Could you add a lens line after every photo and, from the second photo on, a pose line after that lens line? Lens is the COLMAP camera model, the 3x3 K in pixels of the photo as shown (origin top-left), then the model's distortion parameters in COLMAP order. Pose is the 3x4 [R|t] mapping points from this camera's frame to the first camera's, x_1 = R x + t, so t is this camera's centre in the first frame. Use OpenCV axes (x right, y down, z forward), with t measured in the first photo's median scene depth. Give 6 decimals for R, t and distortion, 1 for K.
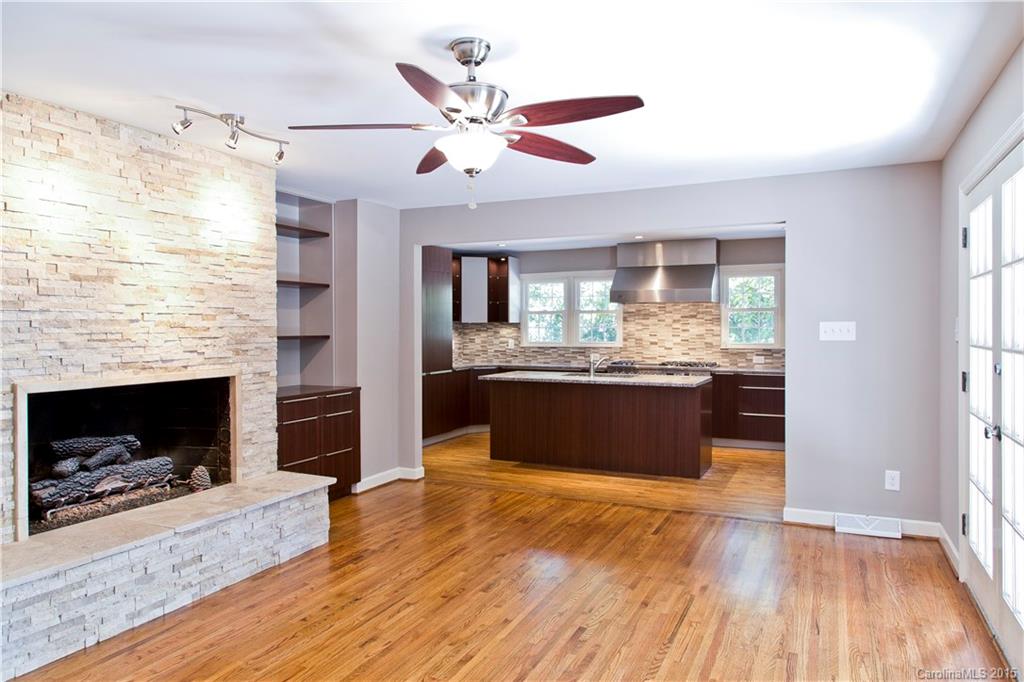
lens RADIAL K [[700.4, 0, 511.6], [0, 700.4, 331.5], [0, 0, 1]] dist [0.010112, 0.000854]
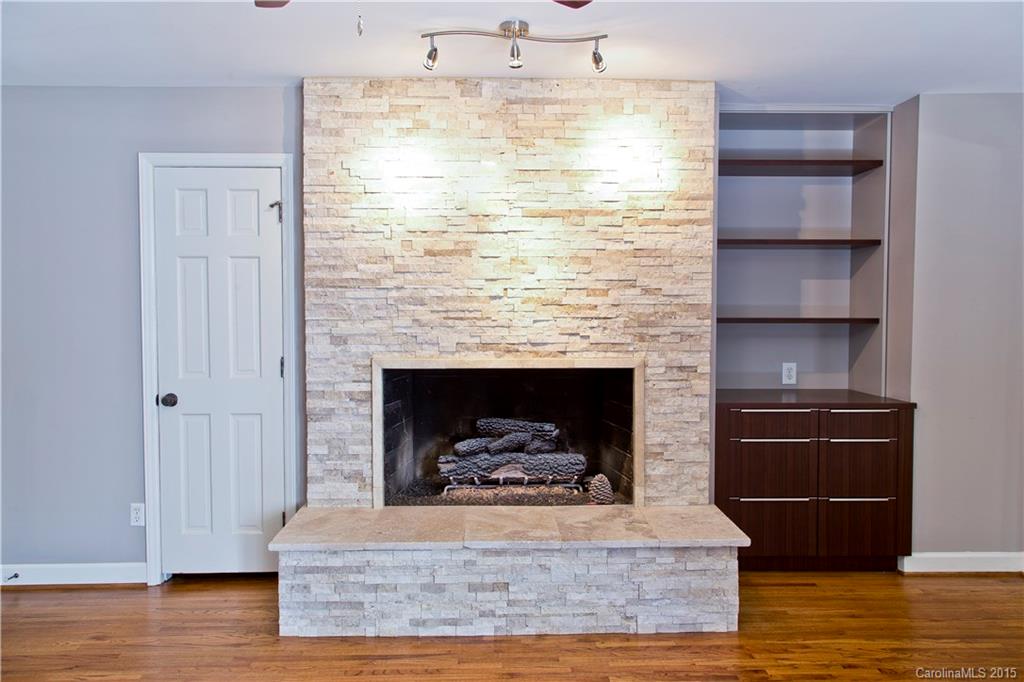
lens RADIAL K [[700.4, 0, 511.6], [0, 700.4, 331.5], [0, 0, 1]] dist [0.010112, 0.000854]
pose [[0.436873, 0.034694, -0.898854, 0.260761], [-0.008127, 0.999367, 0.034624, -0.002698], [0.899486, -0.007821, 0.436879, 0.596797]]
